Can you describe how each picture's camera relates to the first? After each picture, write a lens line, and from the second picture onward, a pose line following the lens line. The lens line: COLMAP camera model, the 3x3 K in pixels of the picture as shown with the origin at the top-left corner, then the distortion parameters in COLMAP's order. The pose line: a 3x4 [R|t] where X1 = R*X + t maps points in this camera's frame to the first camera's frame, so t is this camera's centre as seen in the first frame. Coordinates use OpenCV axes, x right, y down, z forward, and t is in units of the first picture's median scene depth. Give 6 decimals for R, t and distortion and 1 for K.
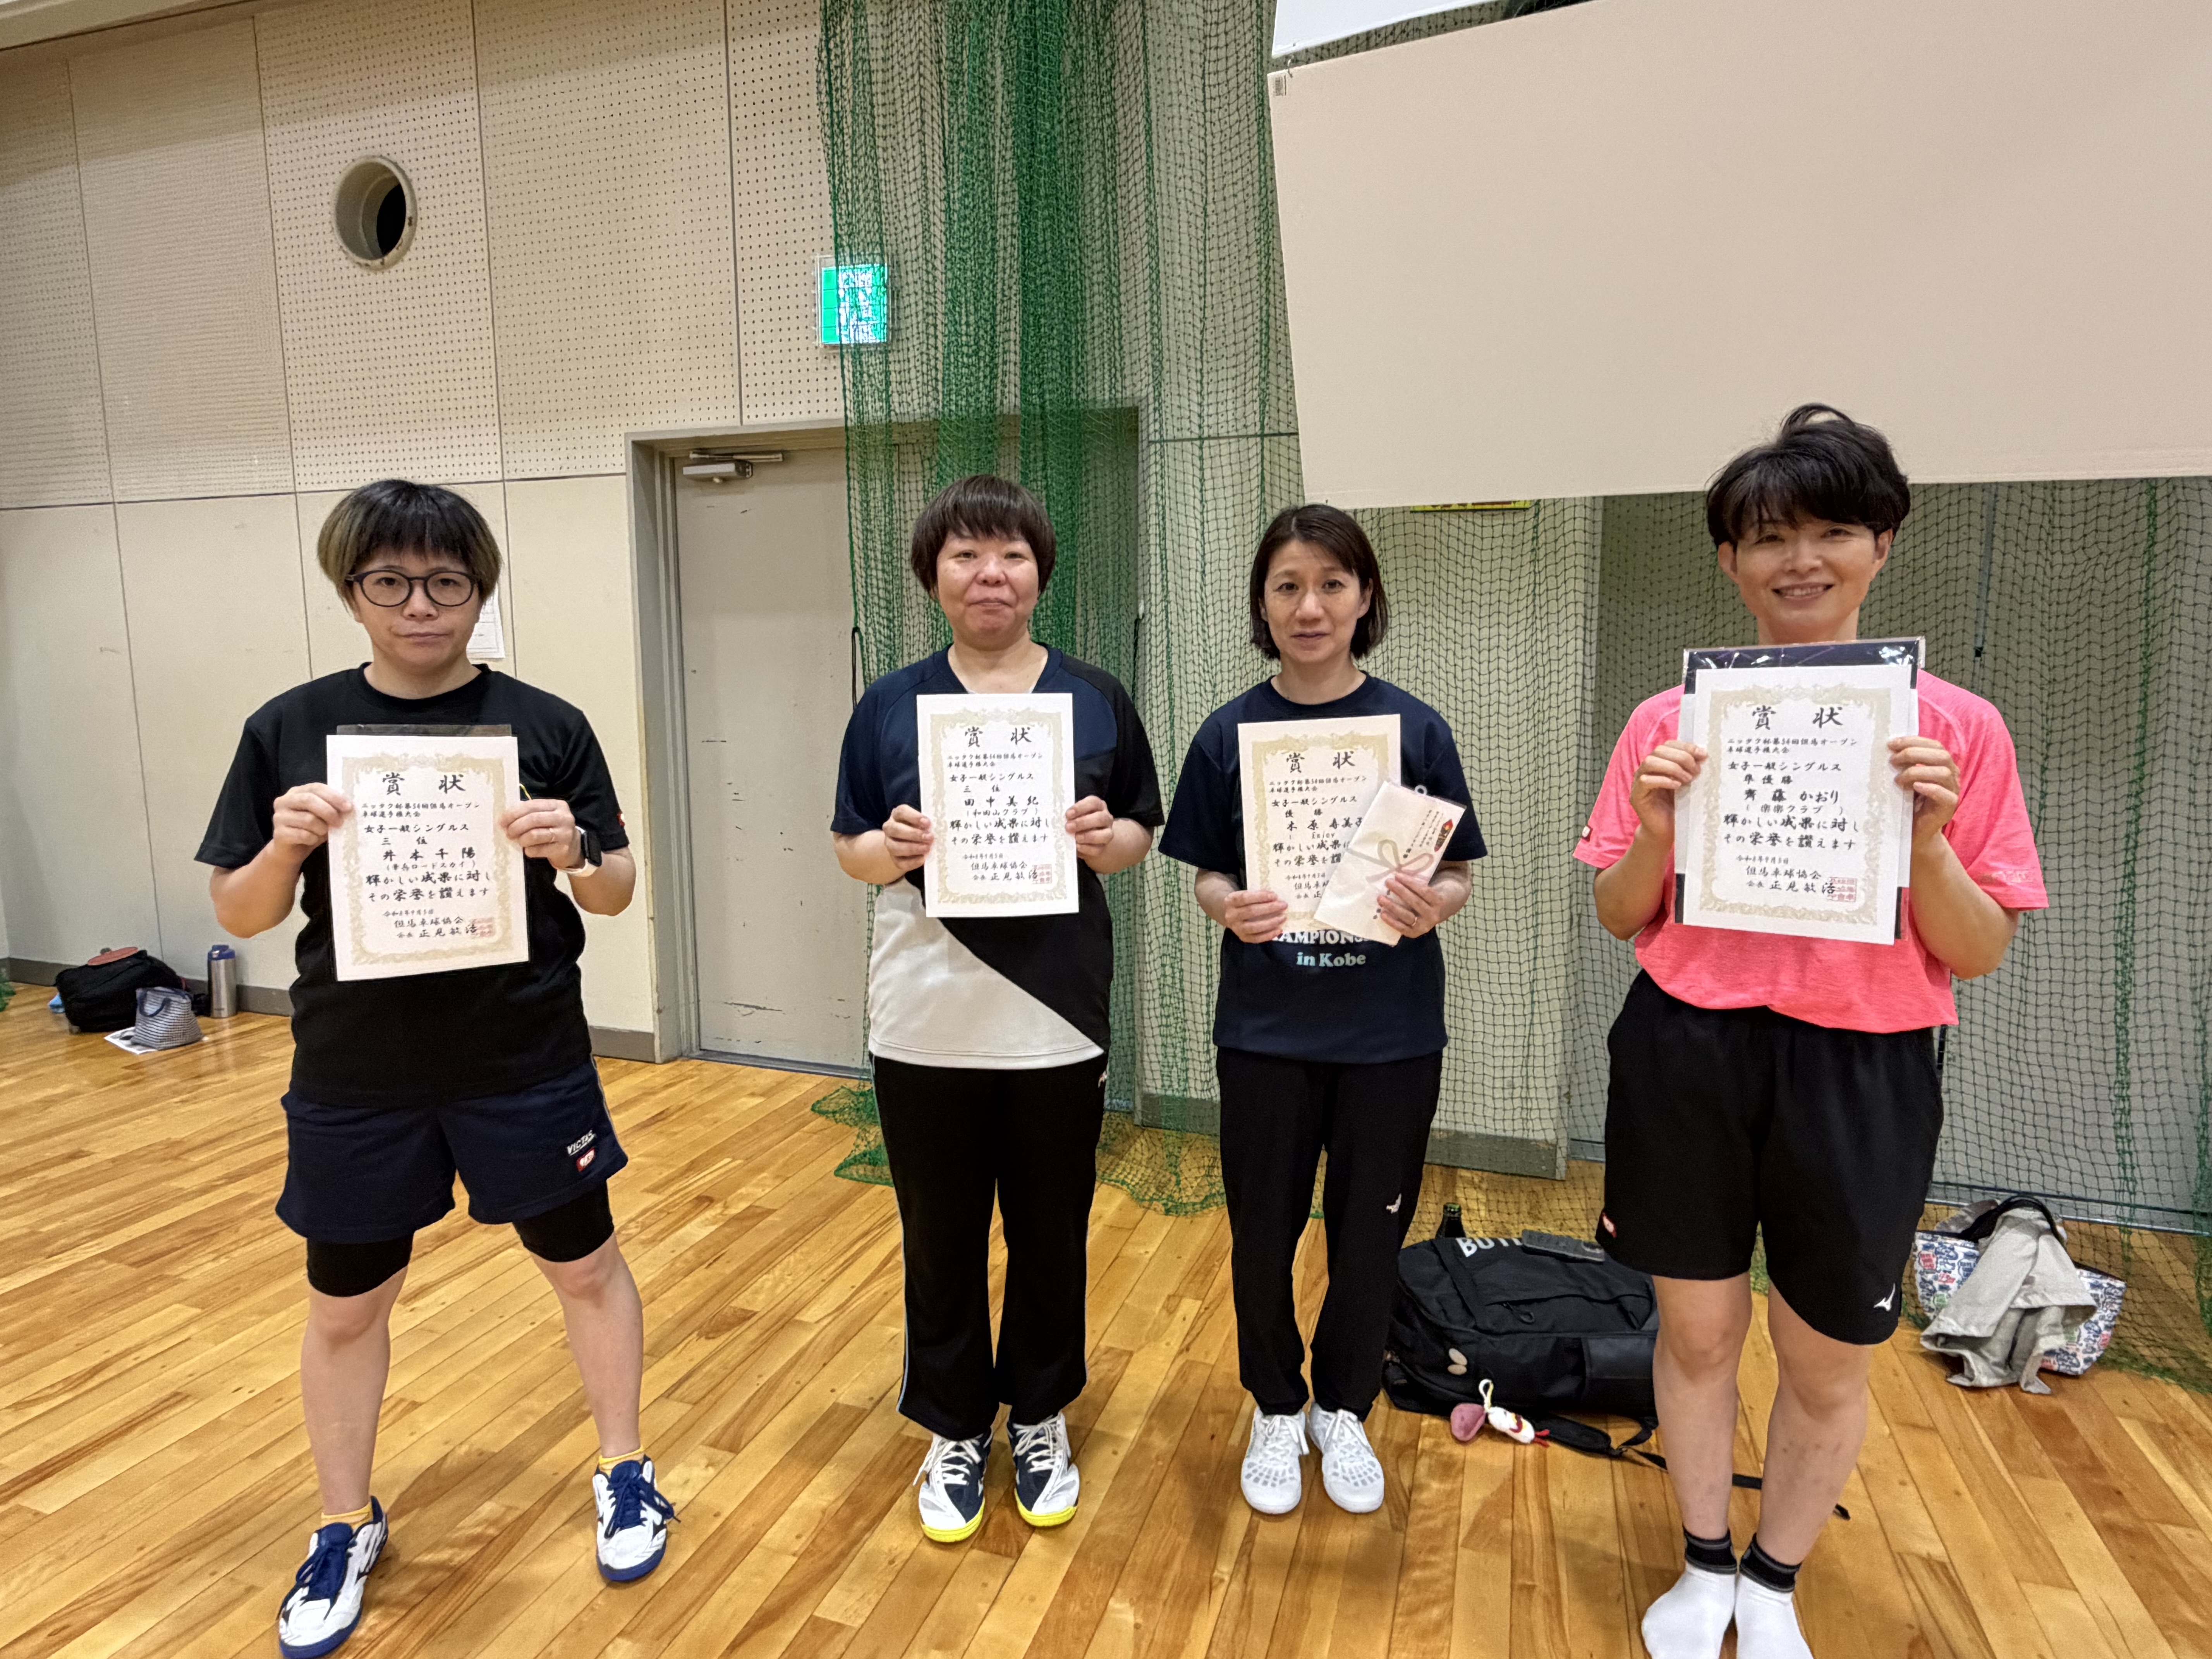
lens RADIAL K [[1230.5, 0, 1103.1], [0, 1230.5, 820.1], [0, 0, 1]] dist [0.015011, 0.001535]
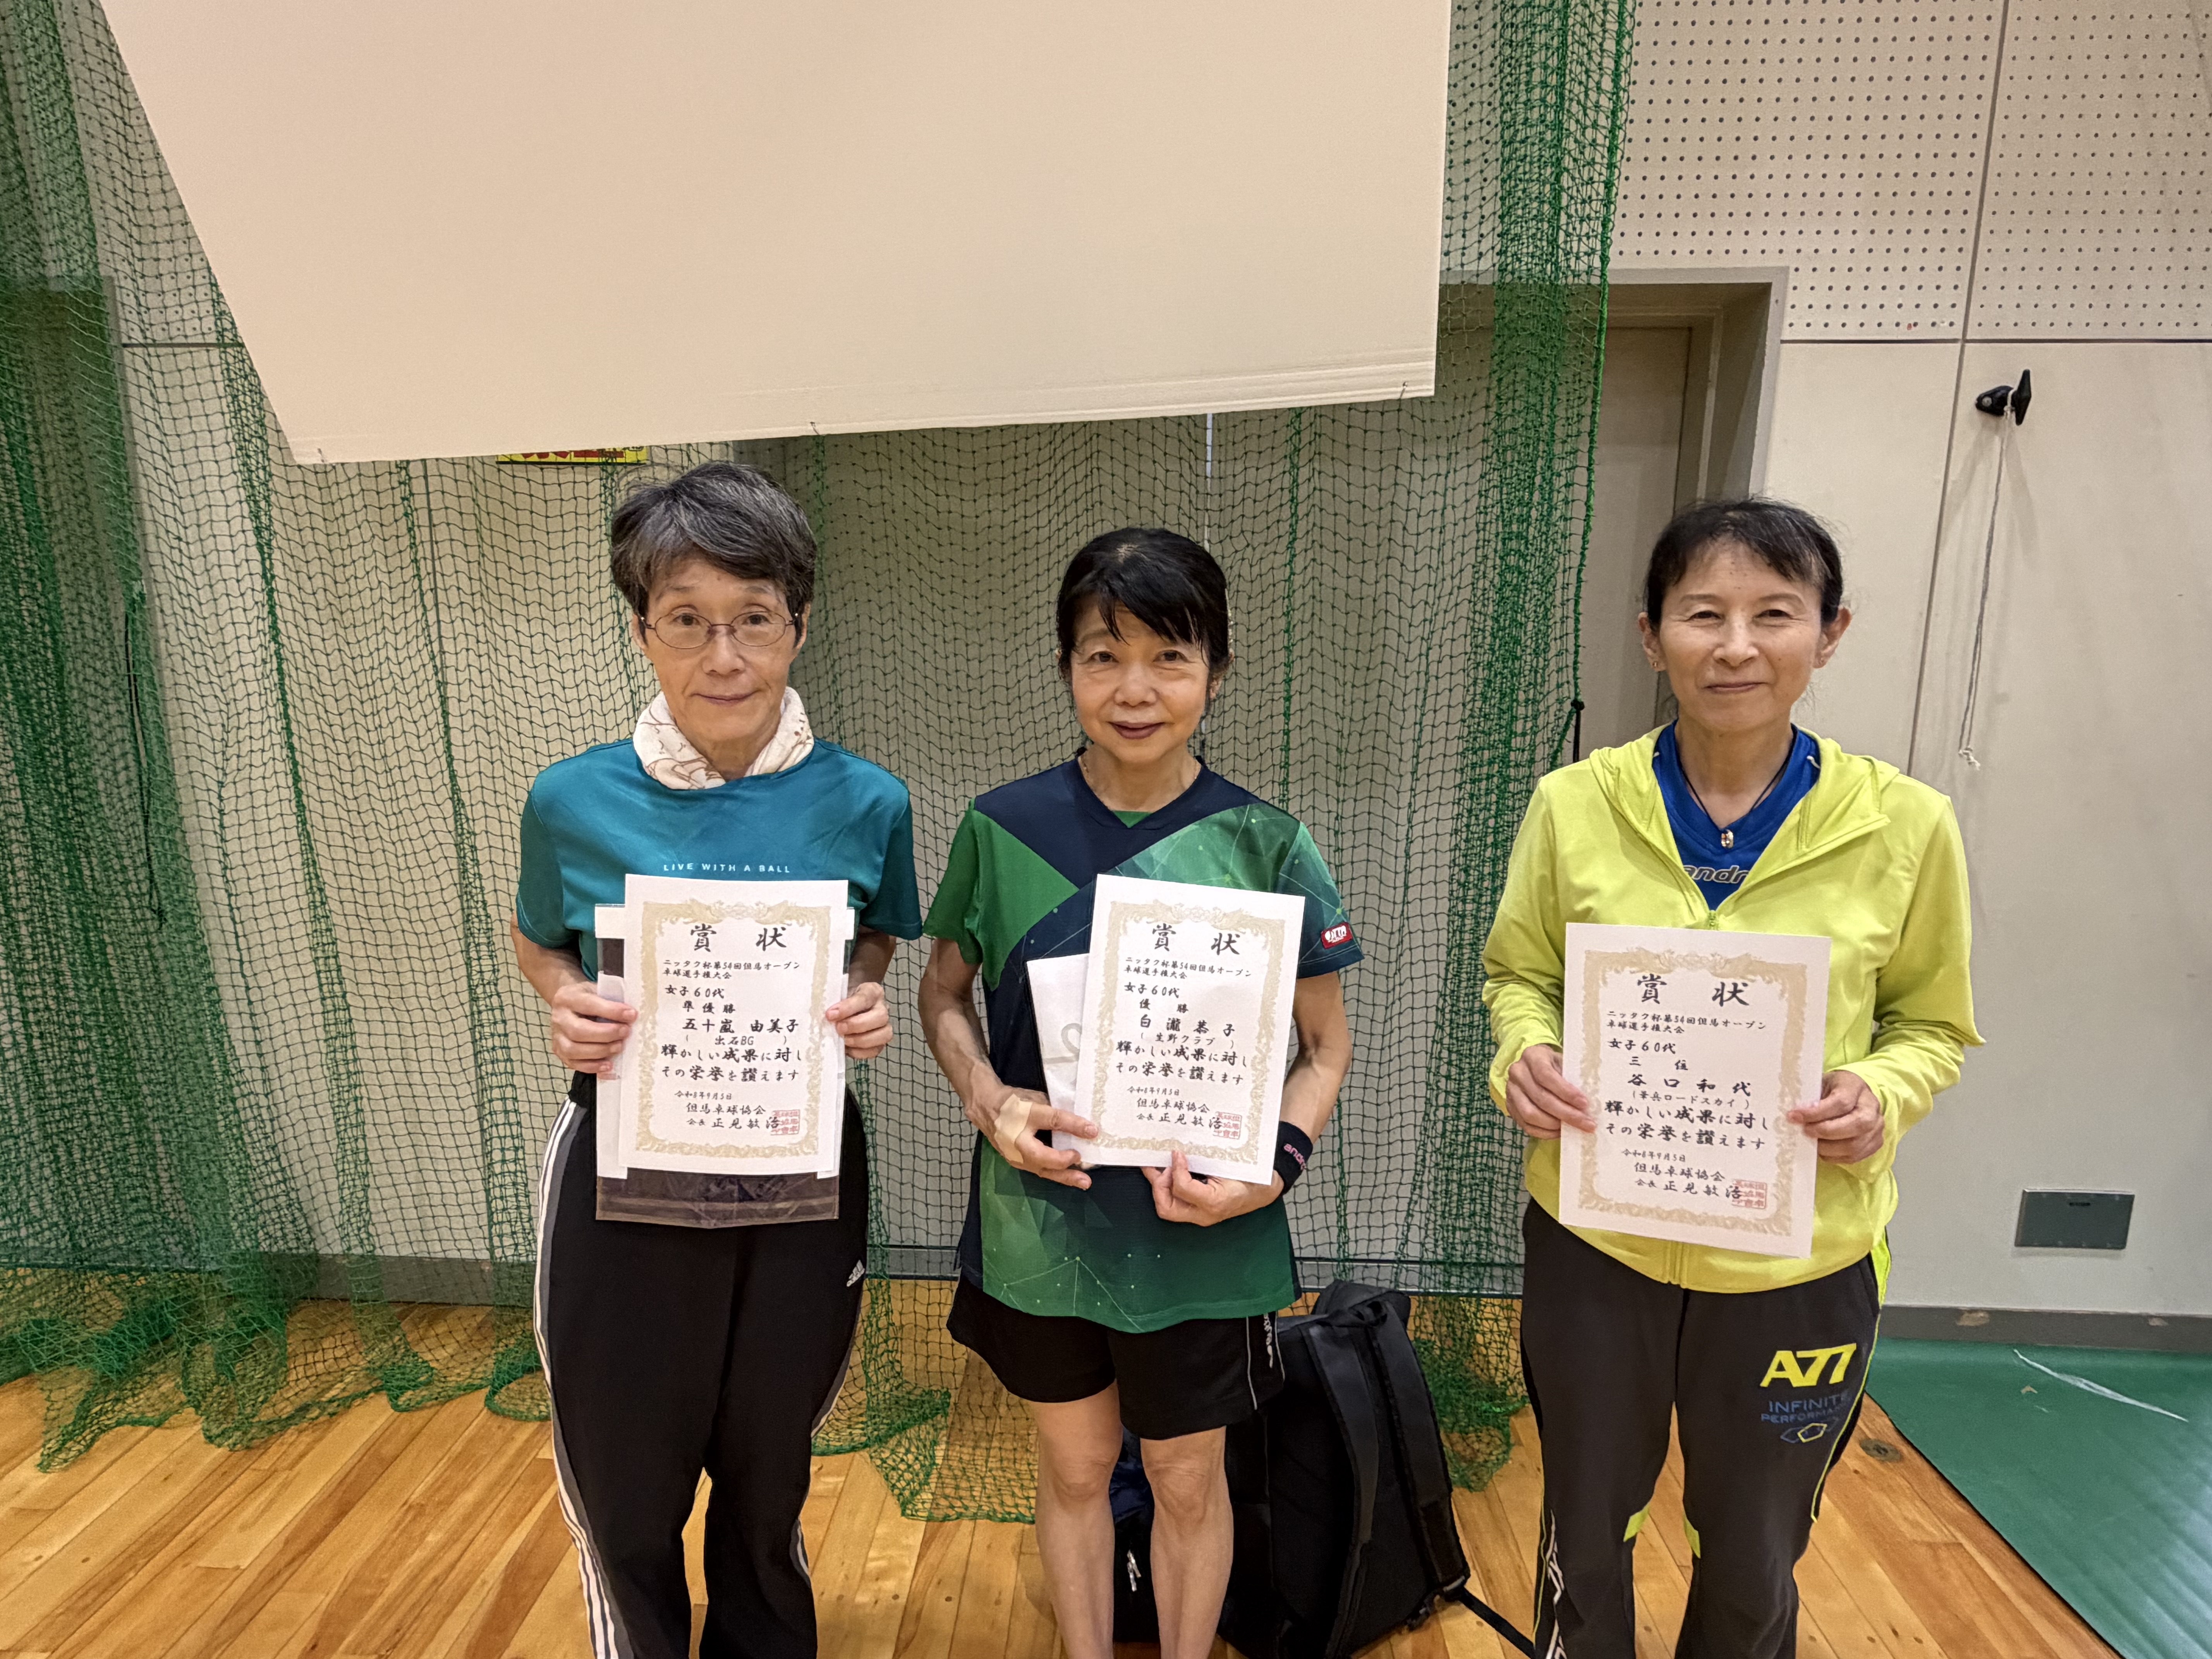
lens RADIAL K [[1230.5, 0, 1052.9], [0, 1230.5, 813.0], [0, 0, 1]] dist [0.015011, 0.001535]
pose [[0.966749, -0.041171, 0.252390, 0.401626], [0.029657, 0.998346, 0.049255, -0.070326], [-0.254000, -0.040132, 0.966371, 0.202001]]
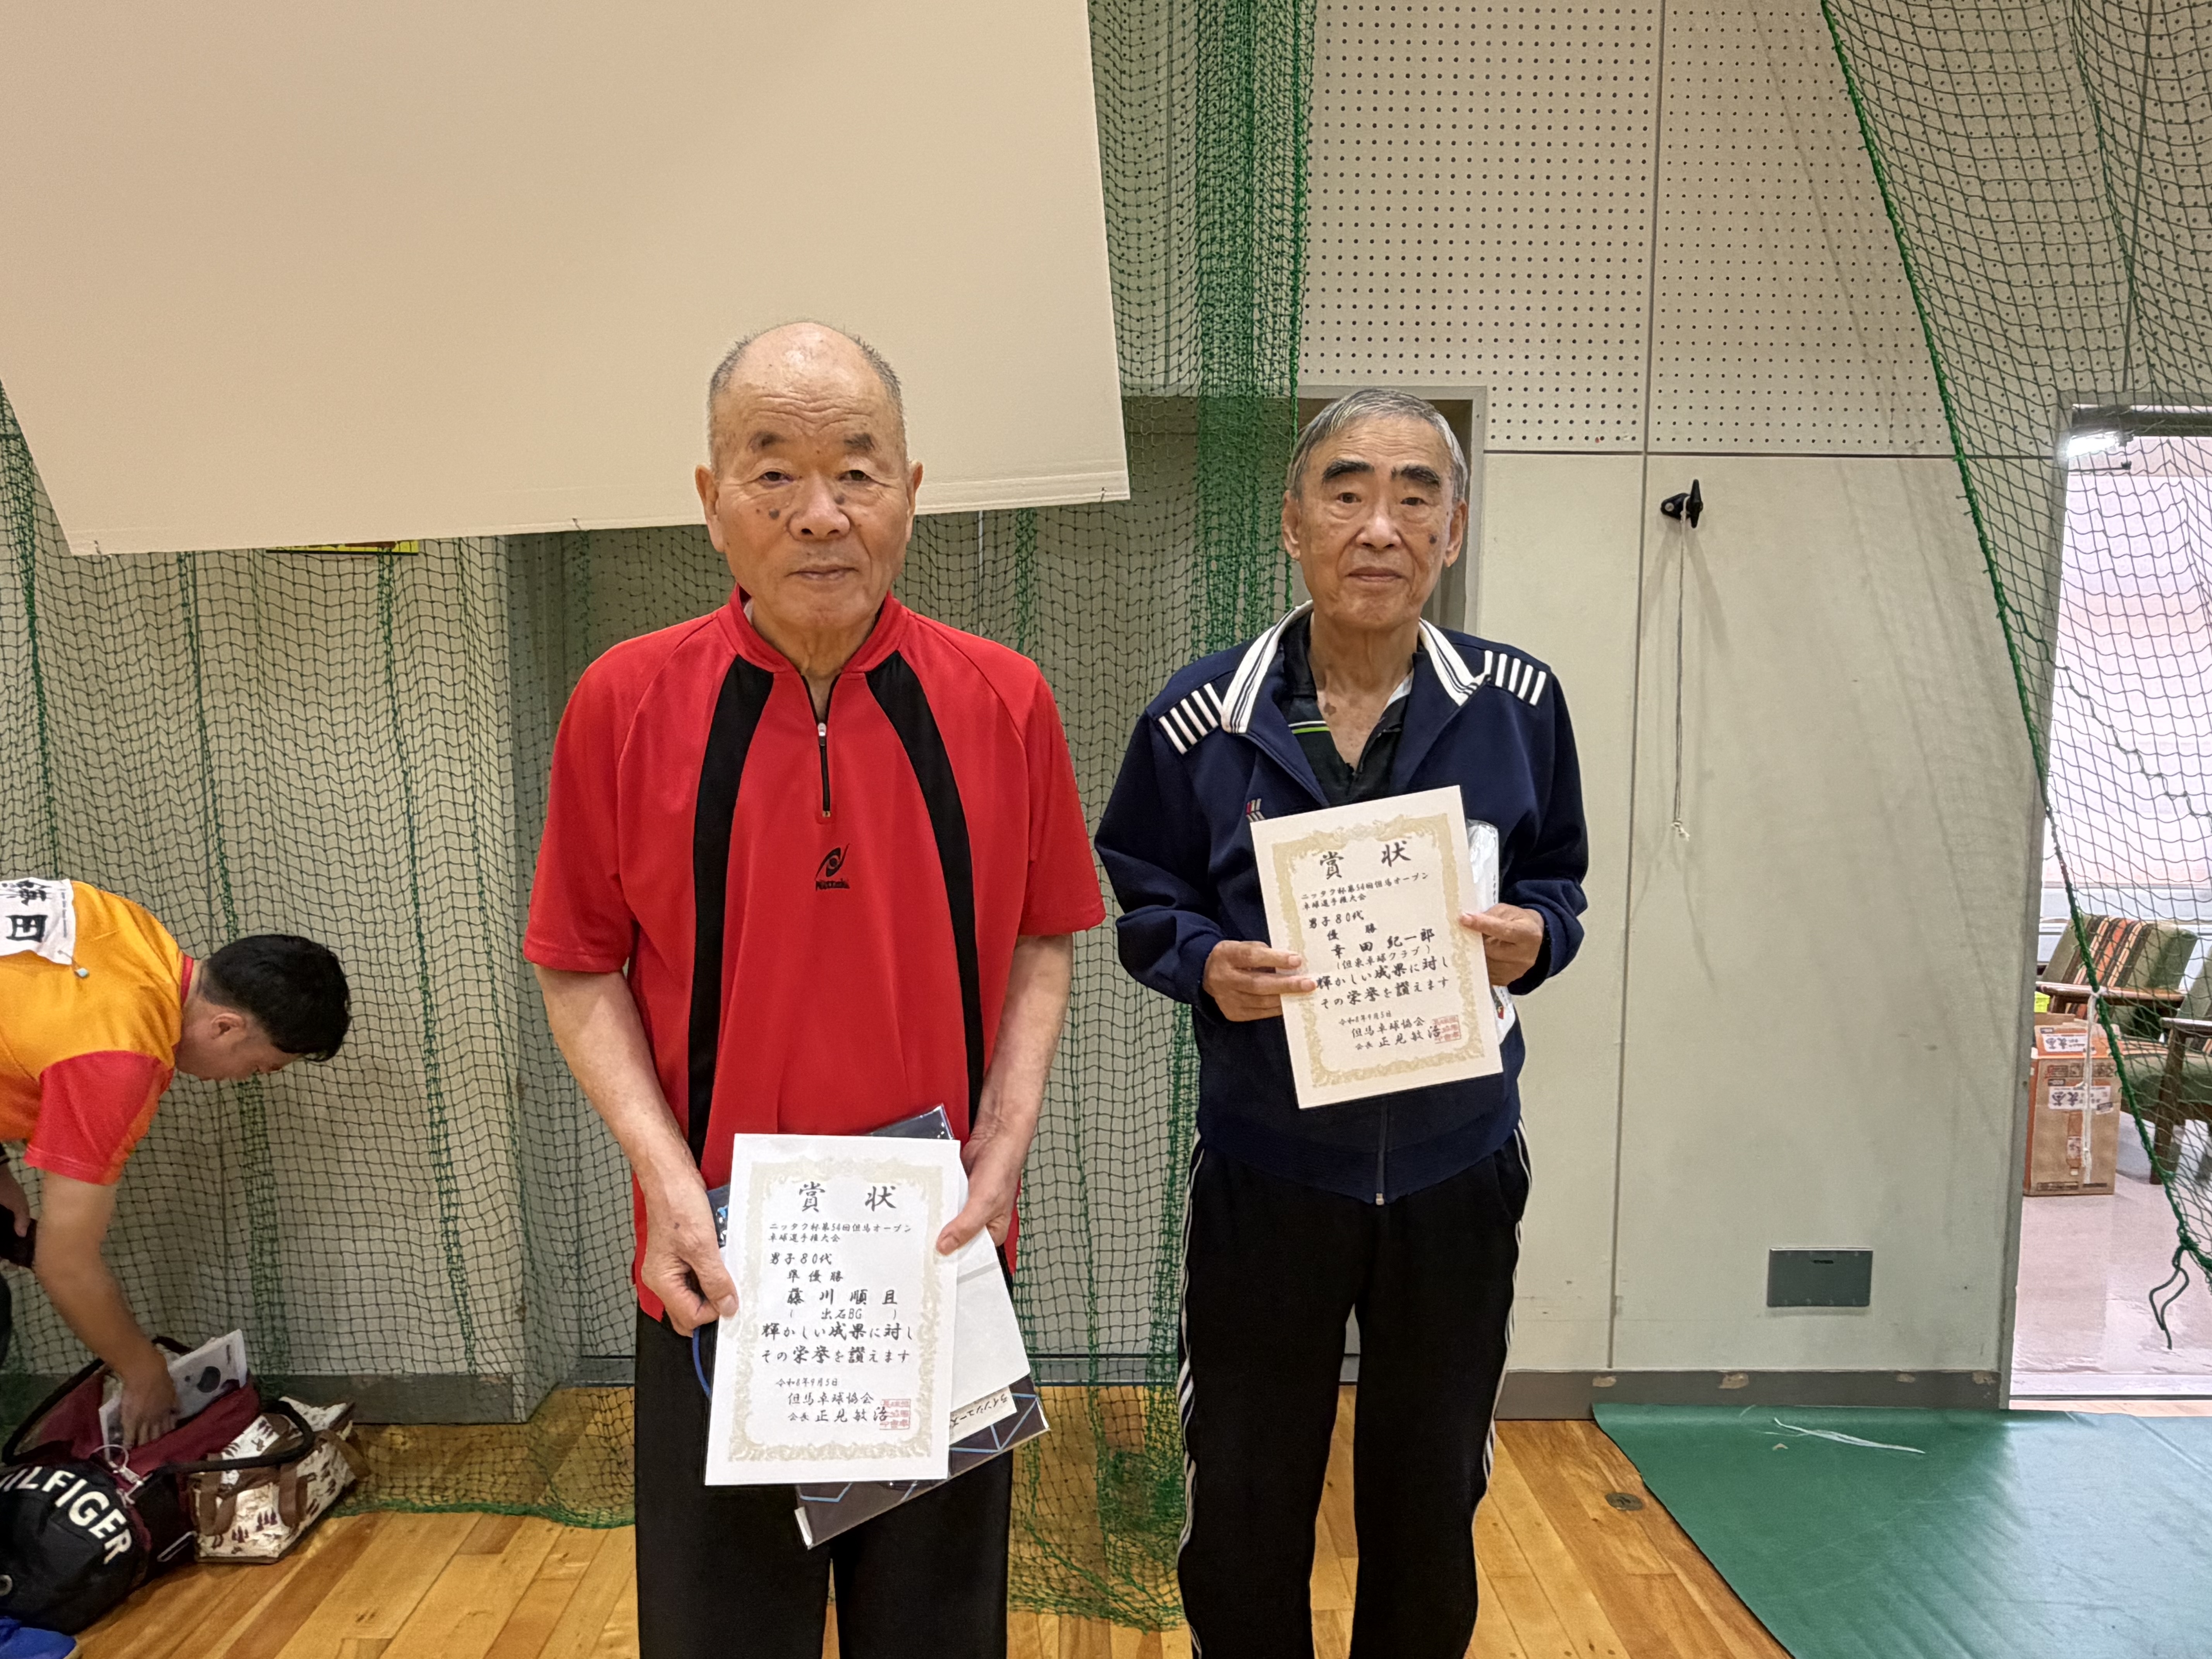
lens RADIAL K [[1414.5, 0, 1038.6], [0, 1414.5, 819.0], [0, 0, 1]] dist [0.020008, 0.010439]
pose [[0.952448, -0.023546, 0.303791, 0.452049], [0.038623, 0.998297, -0.043716, -0.032660], [-0.302244, 0.053371, 0.951735, 0.035165]]
